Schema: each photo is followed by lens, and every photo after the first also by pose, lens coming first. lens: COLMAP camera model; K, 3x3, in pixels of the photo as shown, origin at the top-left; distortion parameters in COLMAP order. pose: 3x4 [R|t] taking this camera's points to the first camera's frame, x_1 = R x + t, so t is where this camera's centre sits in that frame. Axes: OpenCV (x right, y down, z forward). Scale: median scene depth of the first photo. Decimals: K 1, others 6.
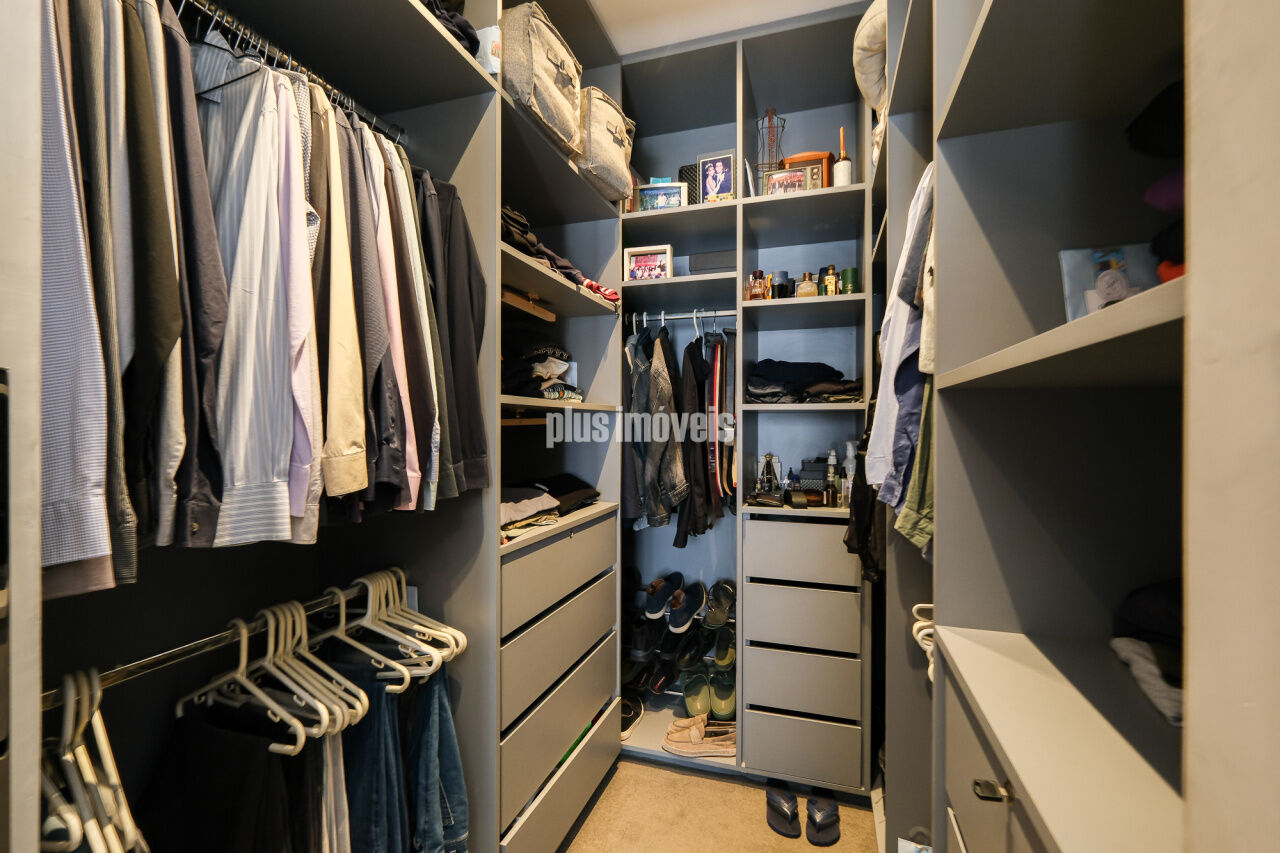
lens RADIAL K [[582.3, 0, 624.8], [0, 582.3, 424.2], [0, 0, 1]] dist [-0.000181, 0.000285]
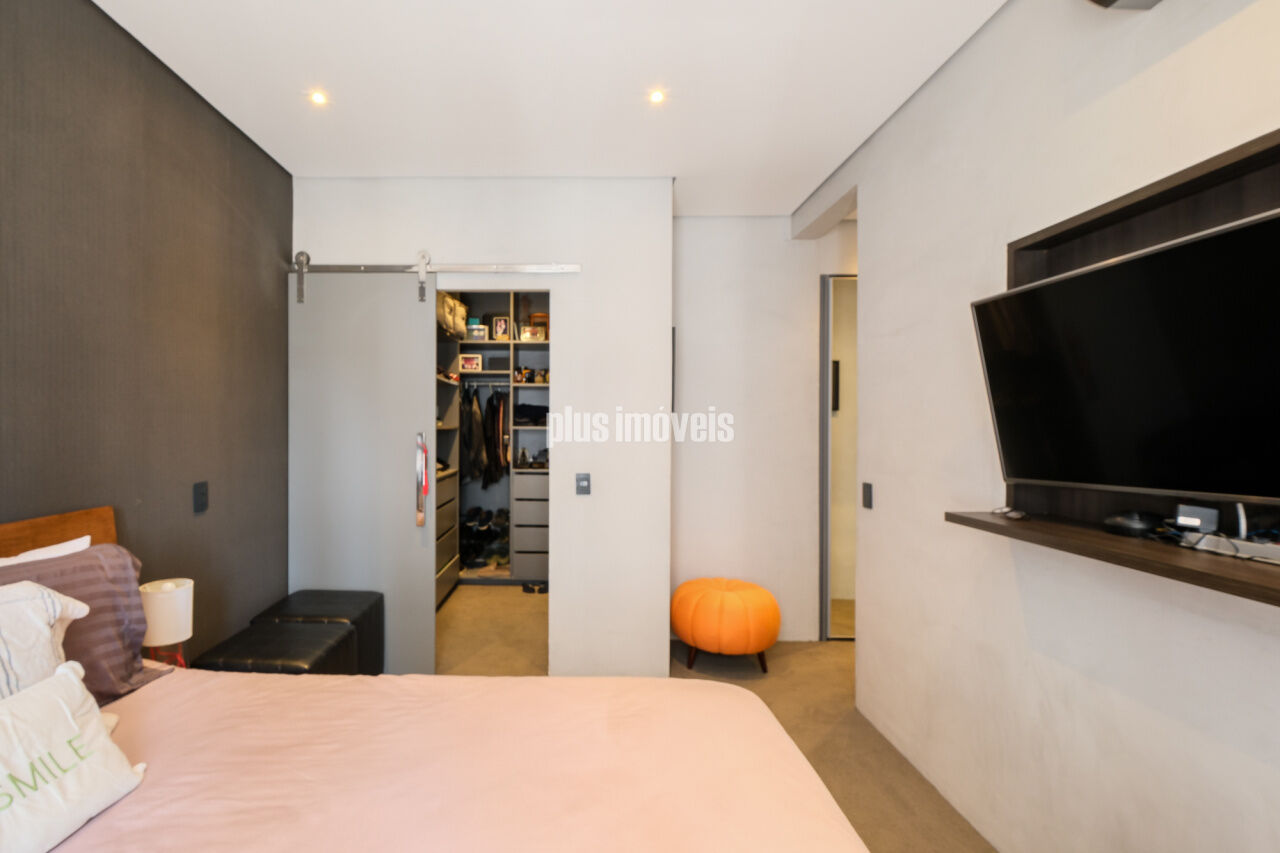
lens RADIAL K [[582.3, 0, 624.8], [0, 582.3, 424.2], [0, 0, 1]] dist [-0.000181, 0.000285]
pose [[0.917891, 0.004102, 0.396811, -0.303102], [-0.001070, 0.999969, -0.007863, -0.023067], [-0.396831, 0.006793, 0.917867, -1.287591]]
